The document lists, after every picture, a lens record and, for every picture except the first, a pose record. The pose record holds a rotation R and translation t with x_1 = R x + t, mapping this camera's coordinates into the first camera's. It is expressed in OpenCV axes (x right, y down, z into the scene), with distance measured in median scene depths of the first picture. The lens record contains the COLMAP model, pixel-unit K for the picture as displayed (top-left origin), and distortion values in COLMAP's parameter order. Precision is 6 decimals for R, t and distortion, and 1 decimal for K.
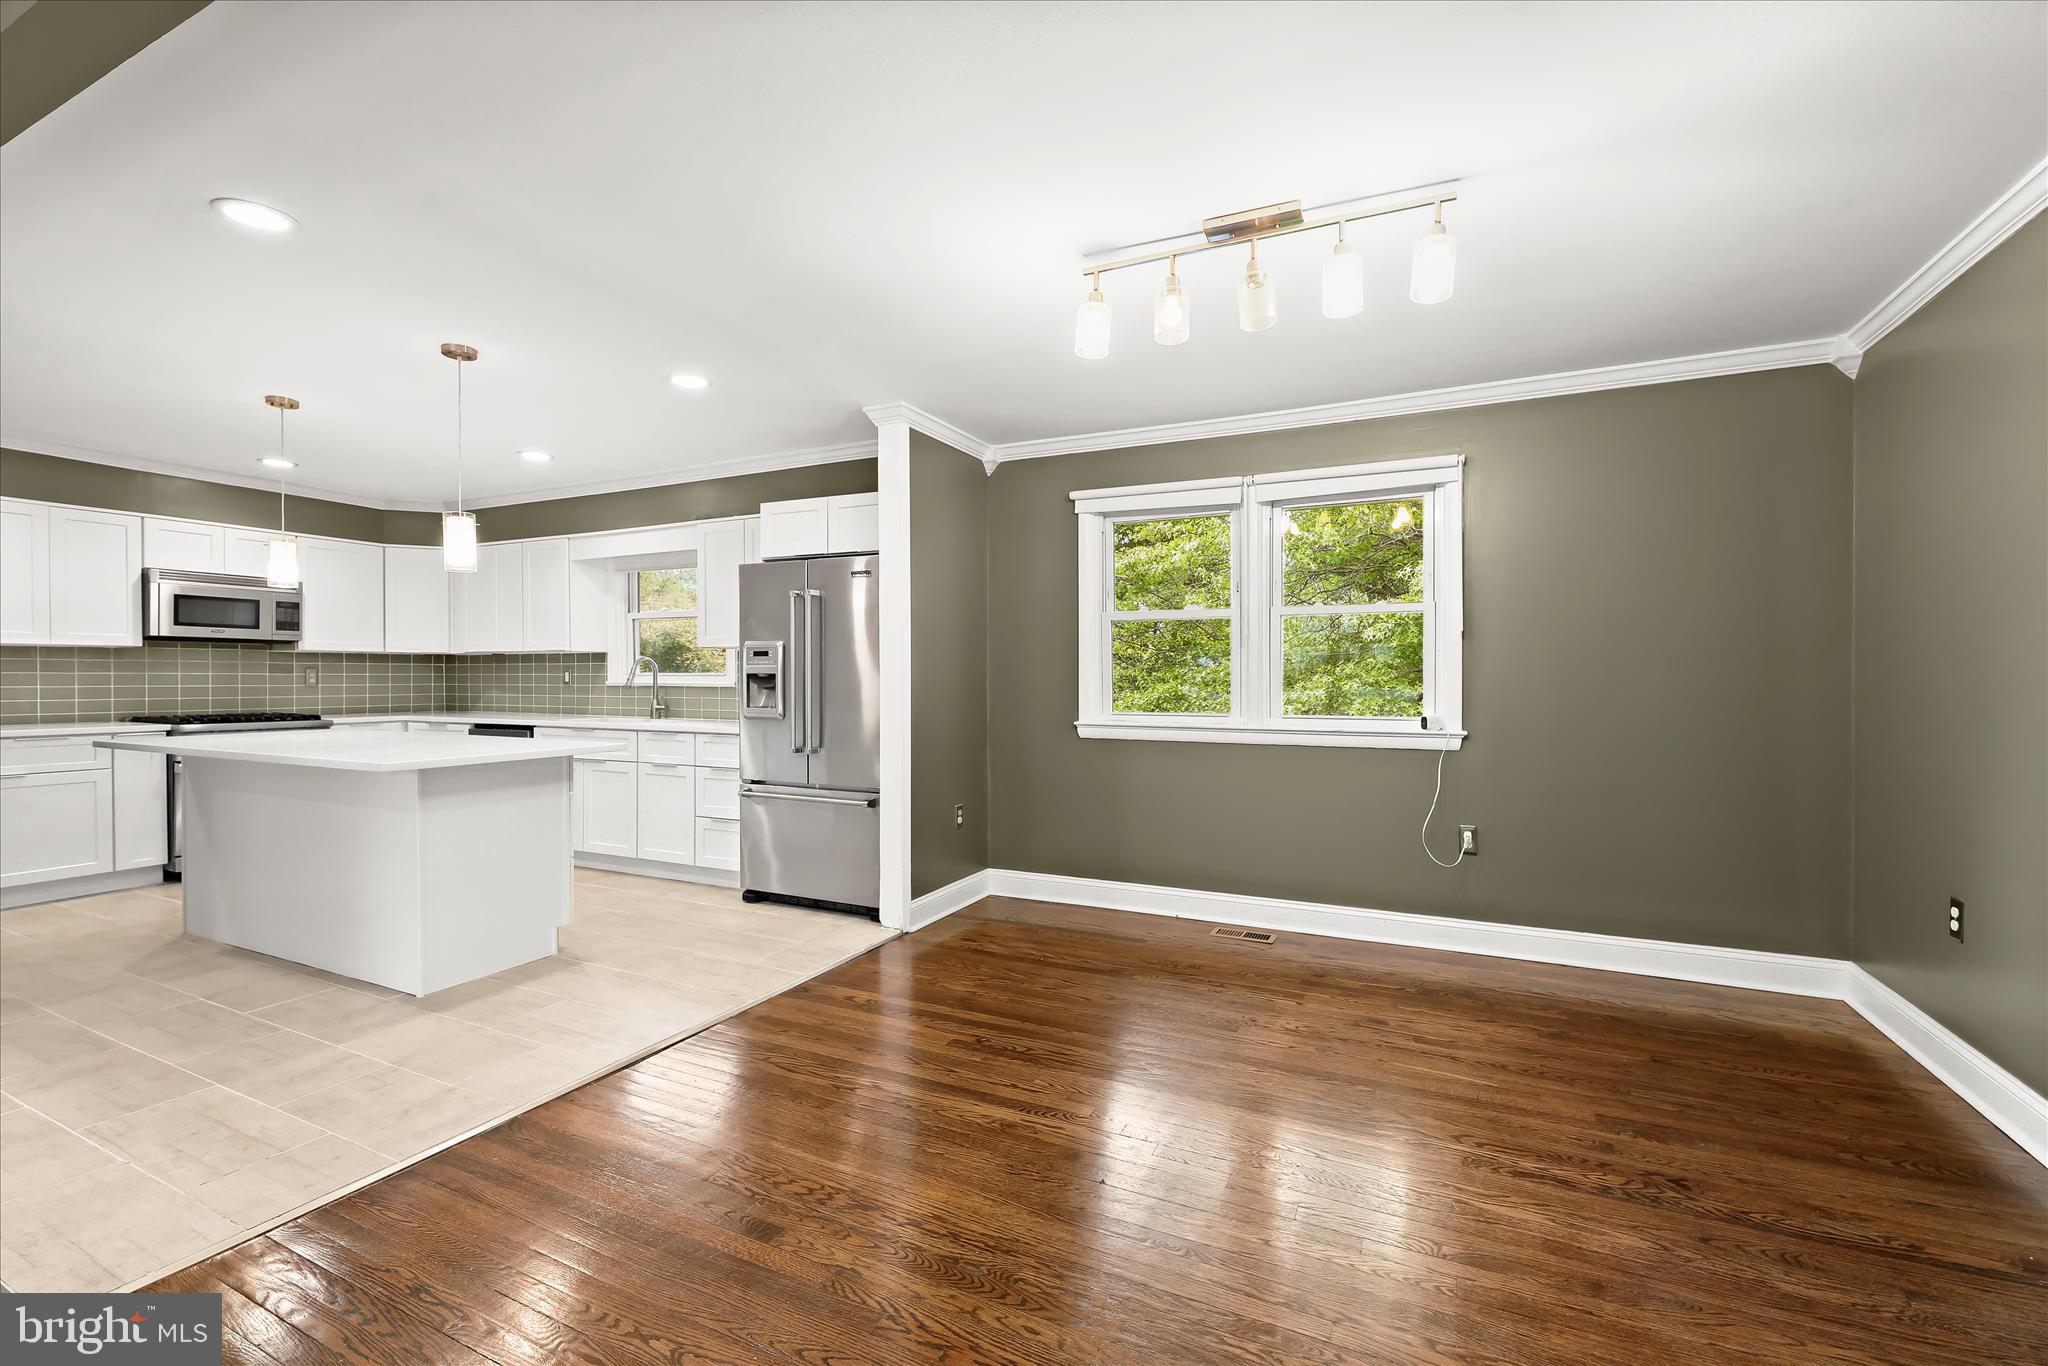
lens RADIAL K [[878.3, 0, 1019.6], [0, 878.3, 685.7], [0, 0, 1]] dist [0.003538, -0.000100]
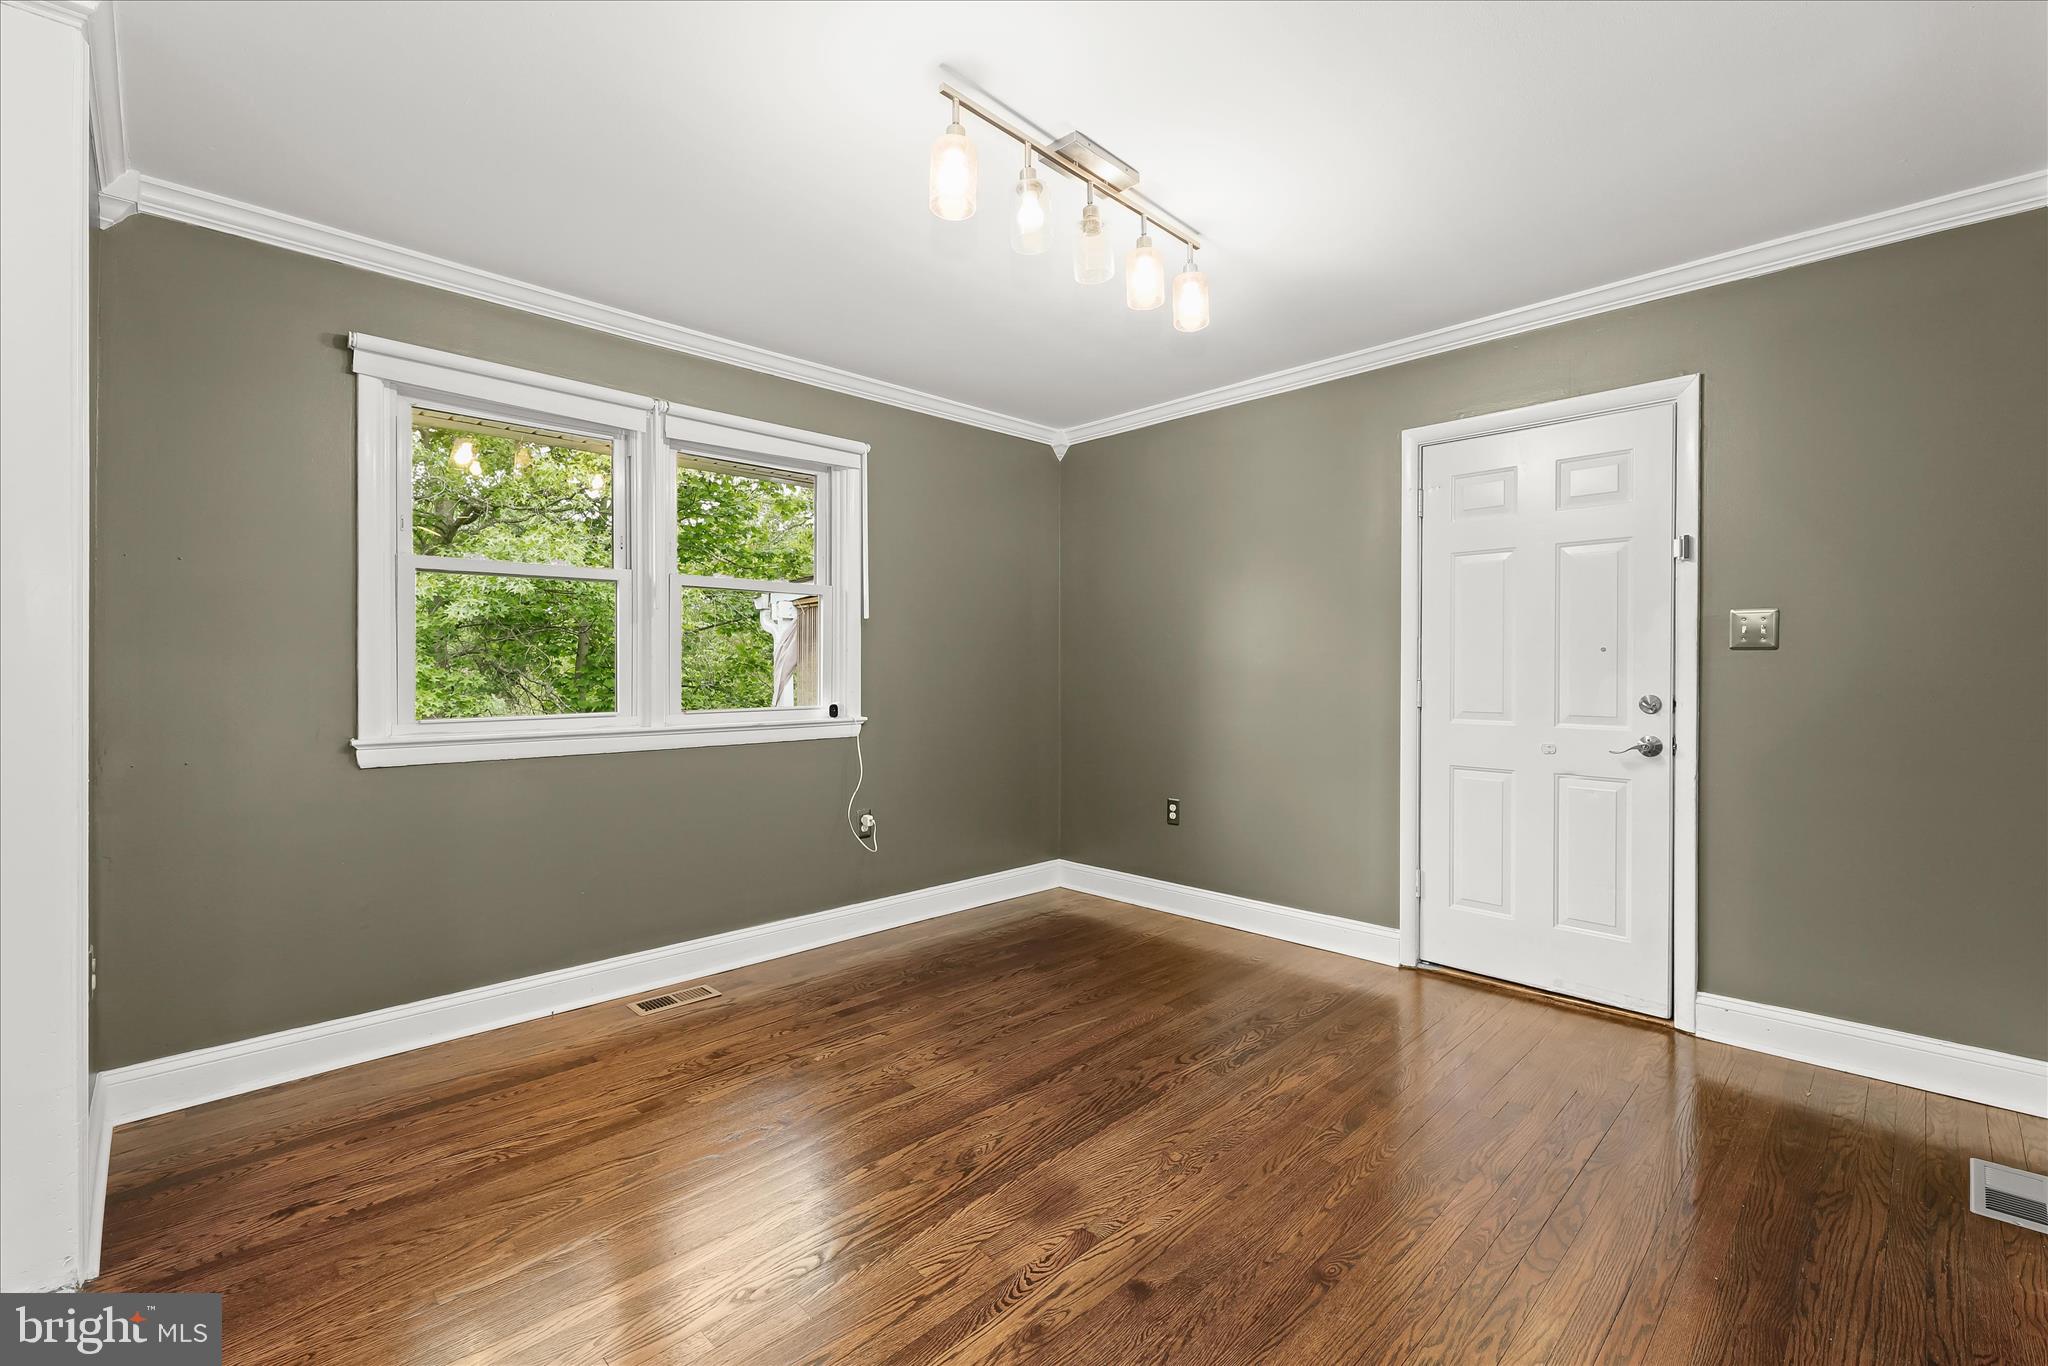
lens RADIAL K [[894.4, 0, 1009.2], [0, 894.4, 675.9], [0, 0, 1]] dist [-0.000285, -0.000778]
pose [[0.332253, -0.009724, 0.943140, -0.346198], [0.009635, 0.999930, 0.006915, -0.001254], [-0.943141, 0.006790, 0.332324, 0.419560]]
